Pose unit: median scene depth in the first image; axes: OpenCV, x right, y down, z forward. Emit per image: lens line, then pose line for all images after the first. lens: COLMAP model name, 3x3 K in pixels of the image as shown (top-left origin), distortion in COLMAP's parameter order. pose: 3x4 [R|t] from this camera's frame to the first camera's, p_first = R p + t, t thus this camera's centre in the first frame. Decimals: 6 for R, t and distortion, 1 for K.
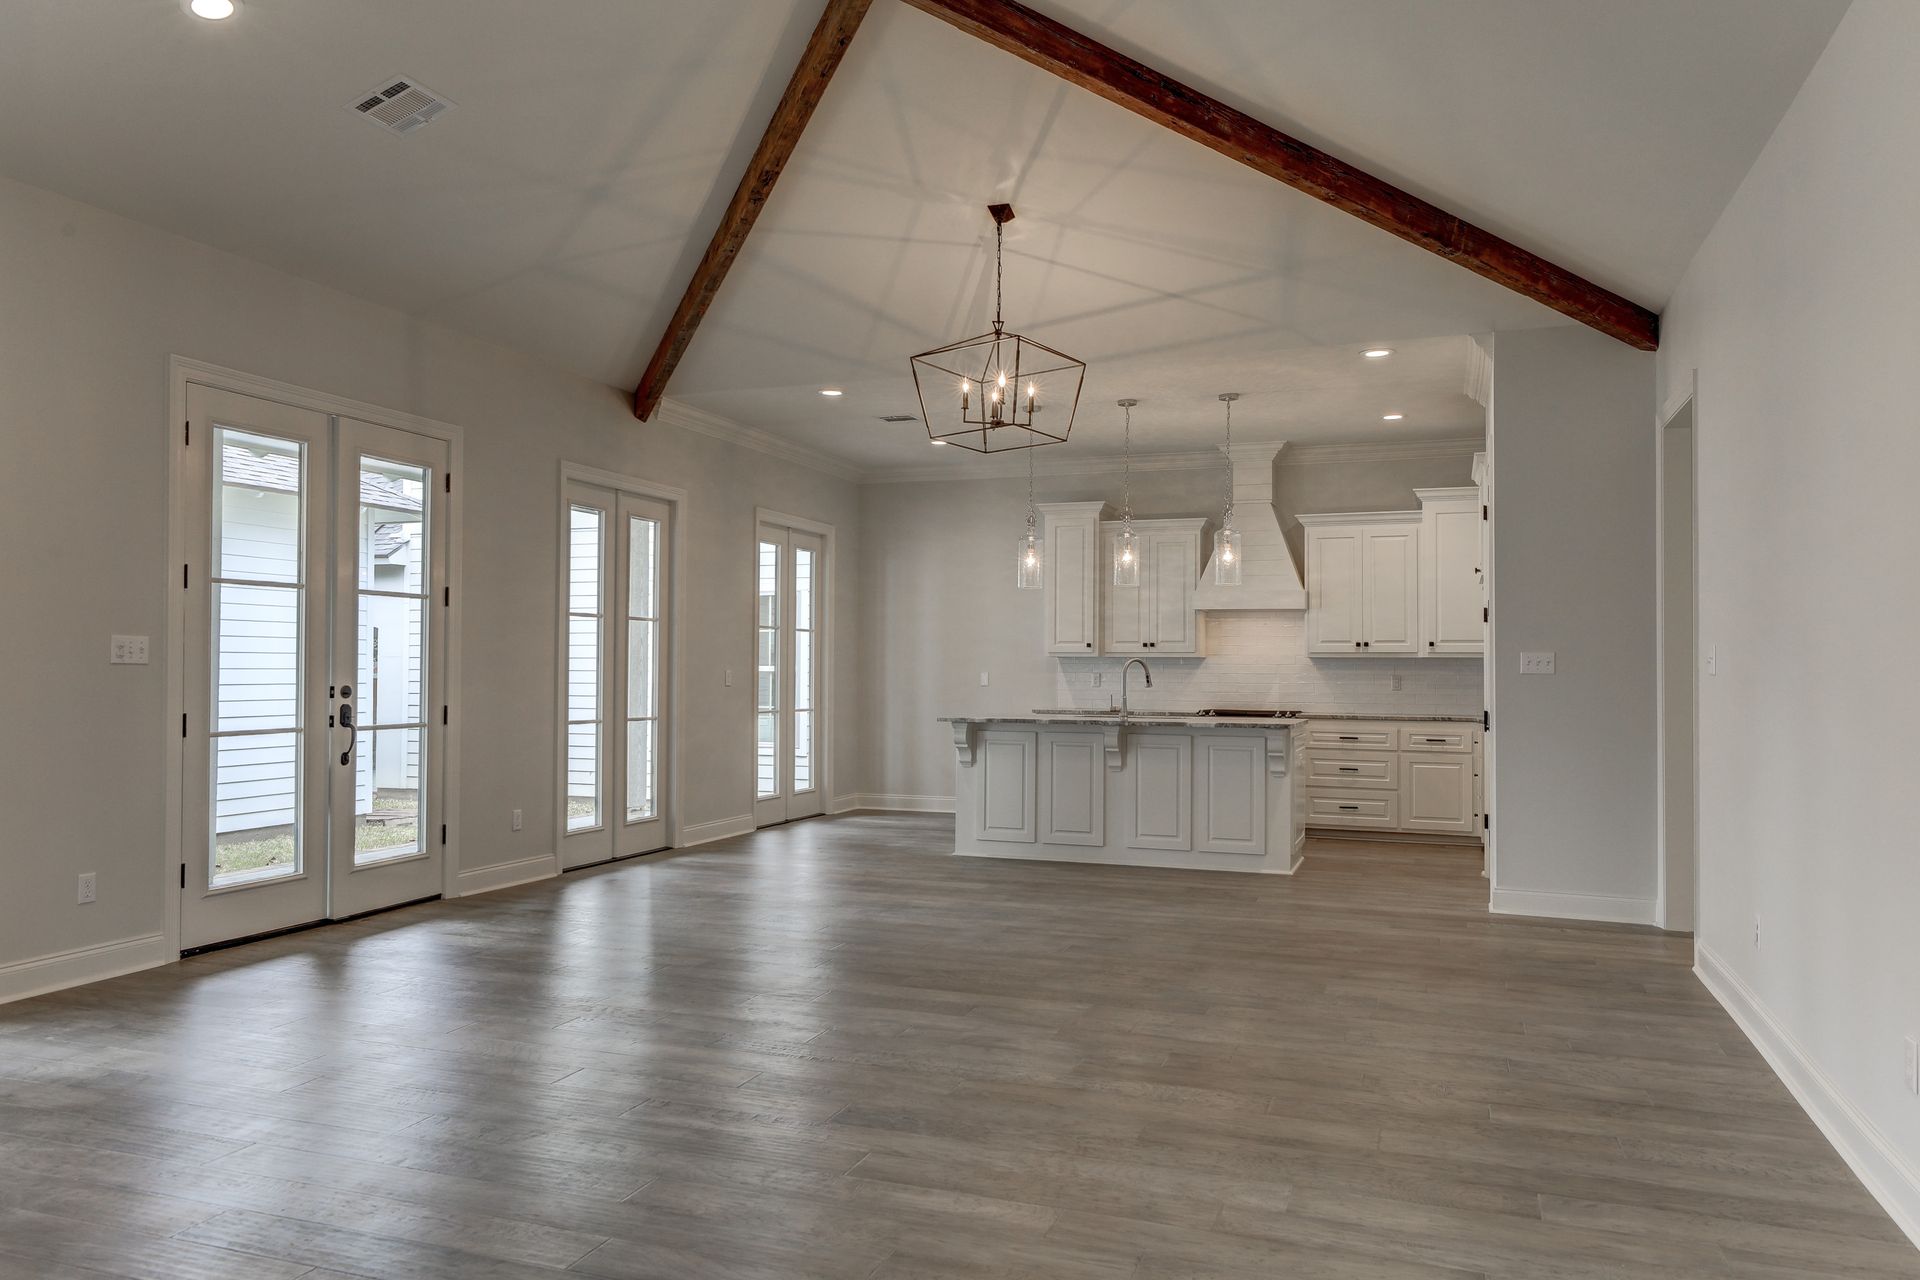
lens RADIAL K [[1340.6, 0, 960.0], [0, 1340.6, 640.0], [0, 0, 1]] dist [0.026452, 0.000314]
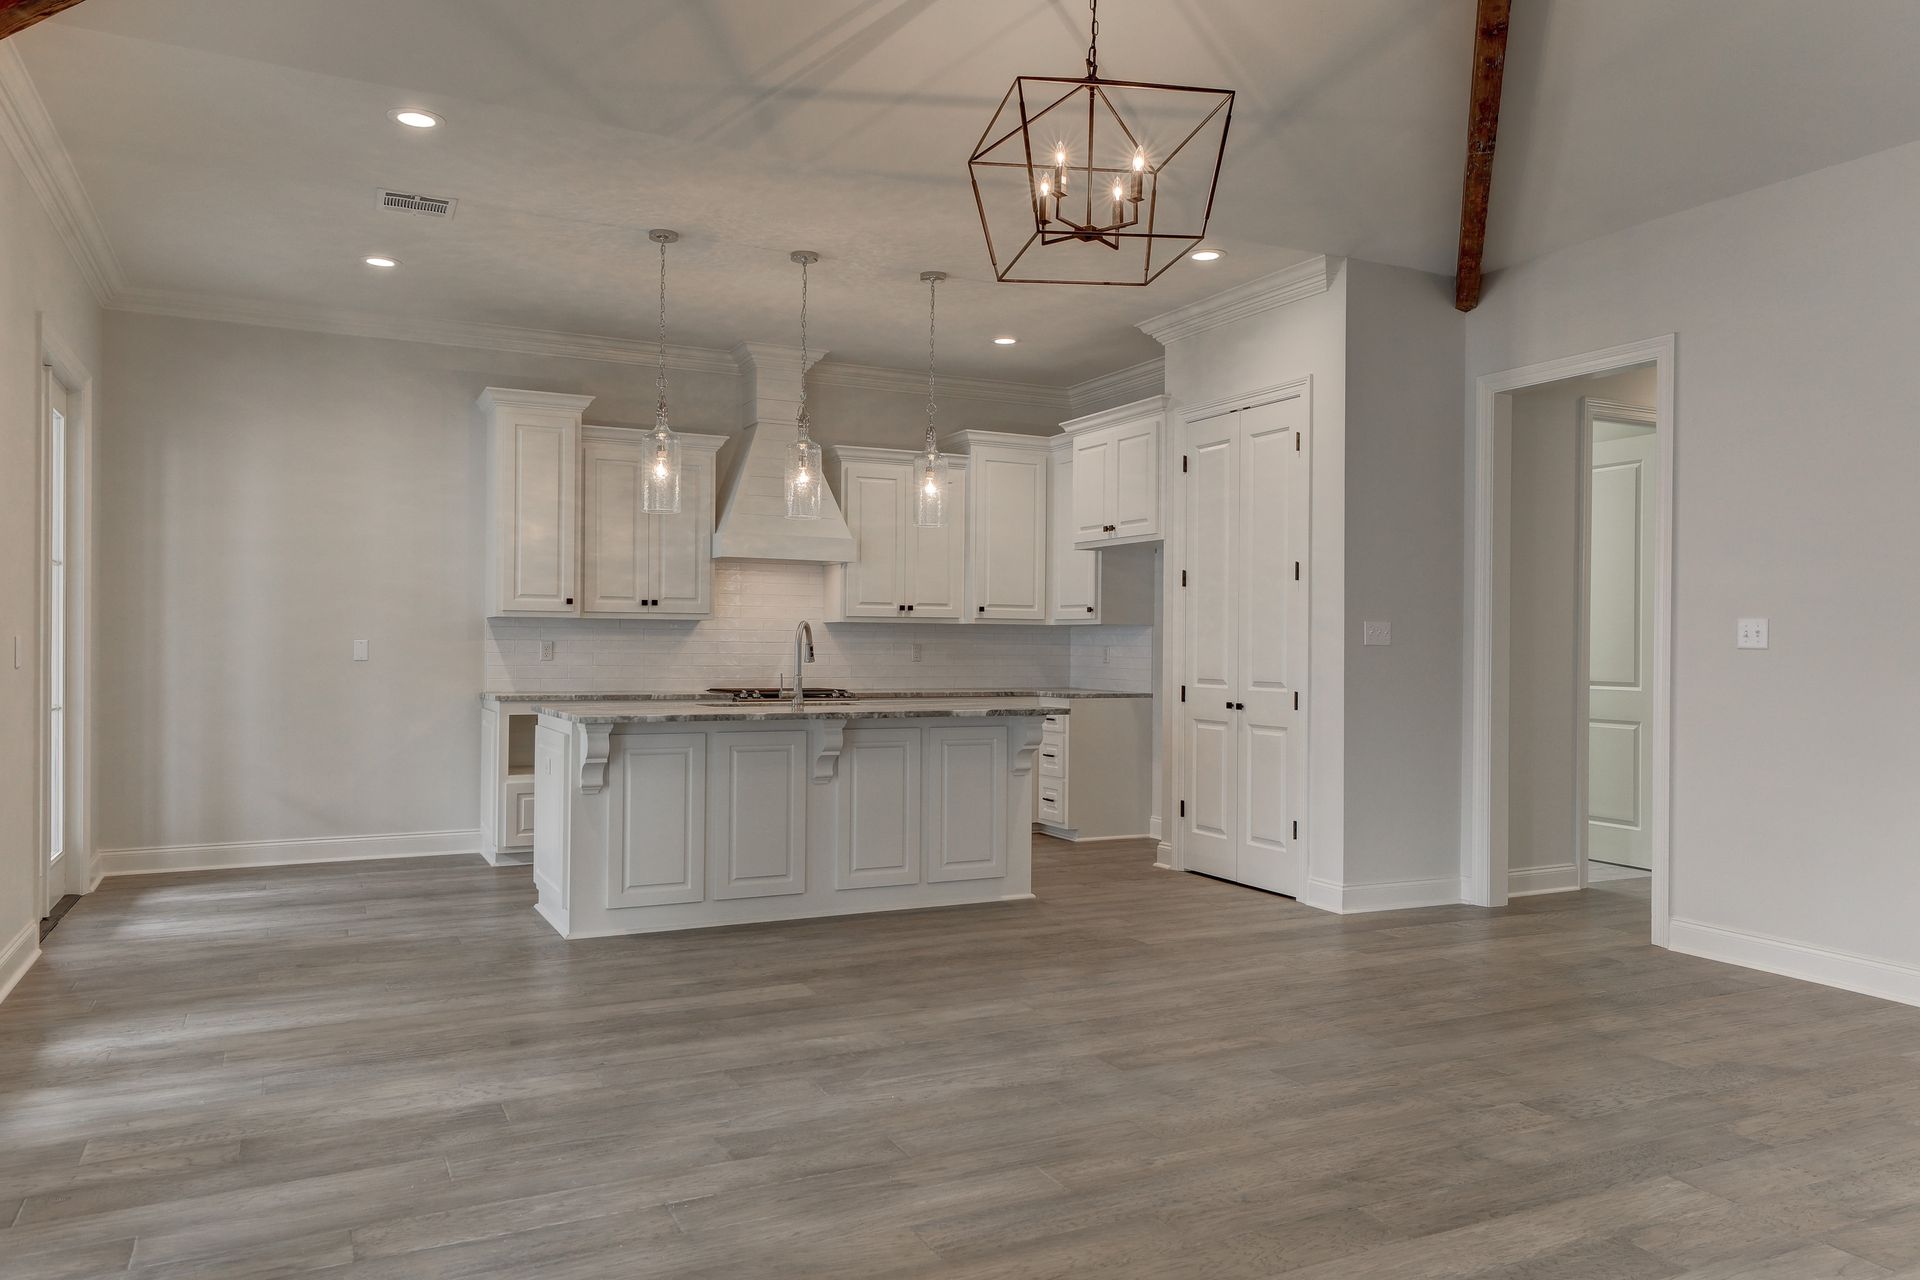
lens RADIAL K [[1340.6, 0, 960.0], [0, 1340.6, 640.0], [0, 0, 1]] dist [0.026452, 0.000314]
pose [[0.686146, 0.001387, 0.727462, -0.281770], [-0.021296, 0.999608, 0.018180, 0.007356], [-0.727152, -0.027967, 0.685907, 0.386314]]
